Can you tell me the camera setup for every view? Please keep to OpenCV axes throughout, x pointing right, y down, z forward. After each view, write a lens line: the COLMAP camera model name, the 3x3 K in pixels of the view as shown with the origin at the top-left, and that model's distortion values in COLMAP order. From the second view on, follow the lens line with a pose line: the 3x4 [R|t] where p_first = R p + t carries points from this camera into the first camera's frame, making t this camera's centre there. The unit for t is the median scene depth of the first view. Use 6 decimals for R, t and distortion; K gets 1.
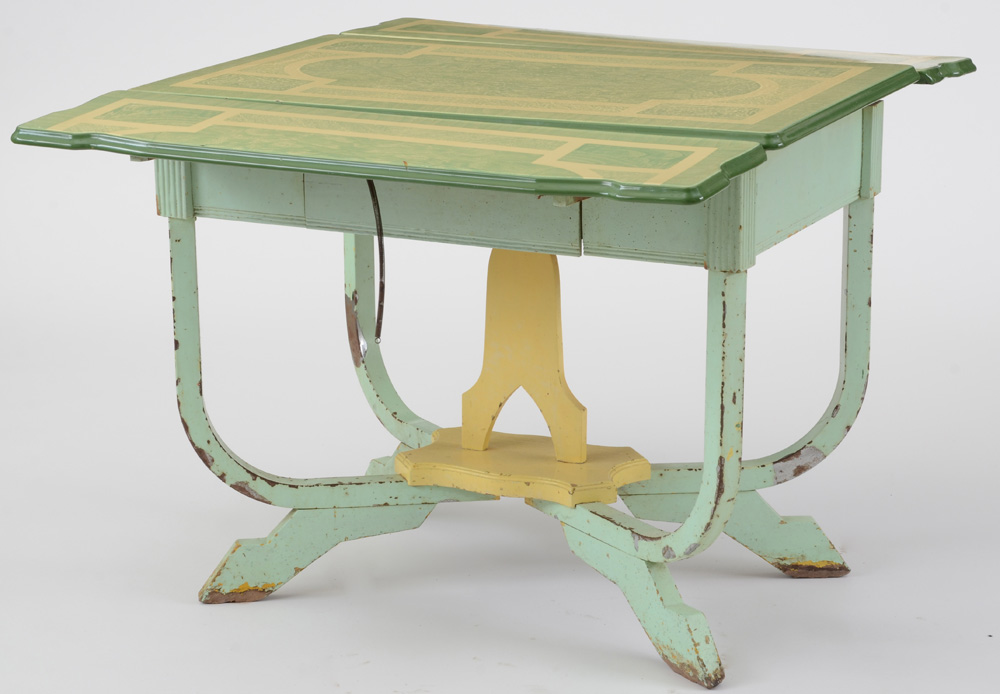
lens RADIAL K [[2652.0, 0, 500.0], [0, 2652.0, 347.0], [0, 0, 1]] dist [0.410606, -0.278797]
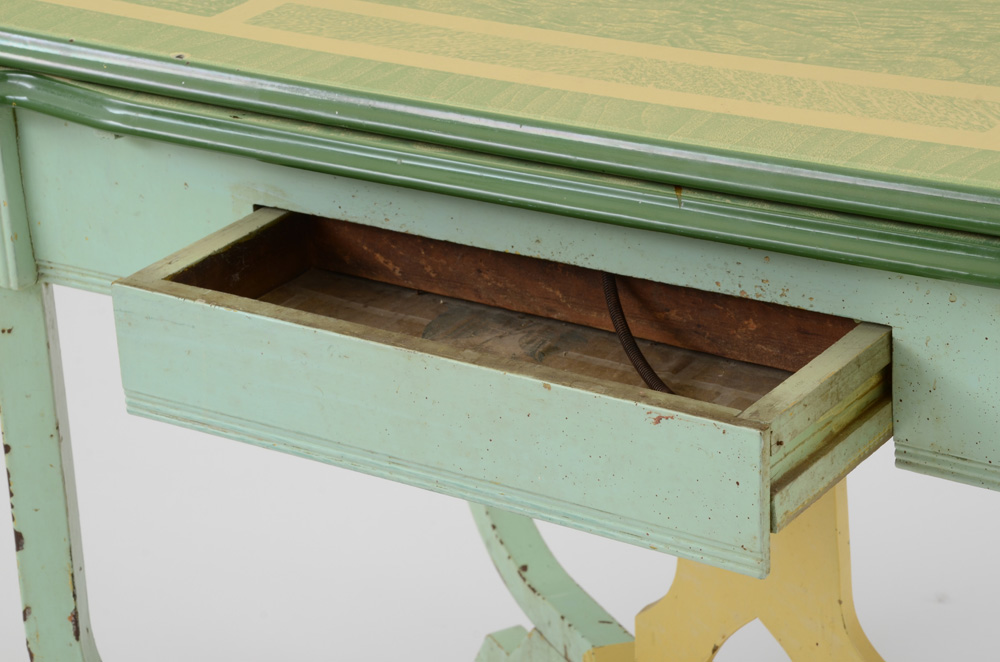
lens RADIAL K [[2708.7, 0, 500.0], [0, 2708.7, 331.0], [0, 0, 1]] dist [0.471794, -0.088966]
pose [[0.992589, 0.014533, -0.120651, 0.020212], [0.003380, 0.989138, 0.146953, -0.106485], [0.121476, -0.146272, 0.981758, 0.532290]]
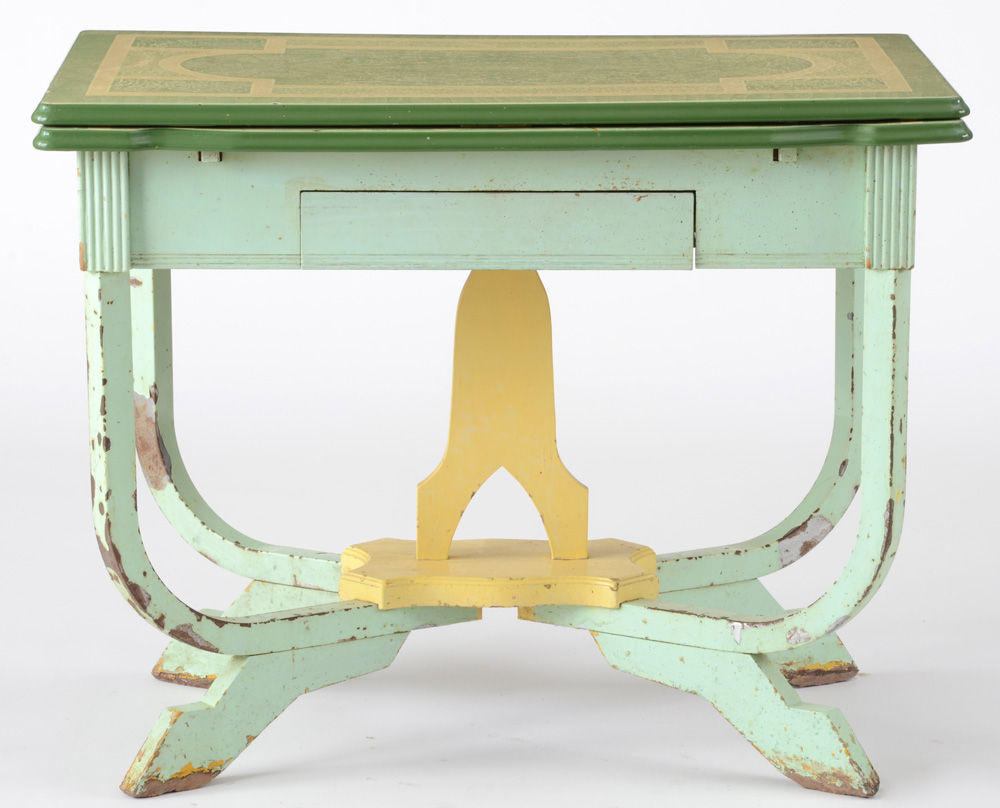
lens RADIAL K [[4487.4, 0, 500.0], [0, 4487.4, 404.0], [0, 0, 1]] dist [0.474285, 9.692694]
pose [[0.901662, -0.078224, 0.425308, -0.547137], [0.106353, 0.993409, -0.042759, 0.052497], [-0.419160, 0.083787, 0.904038, -0.178689]]
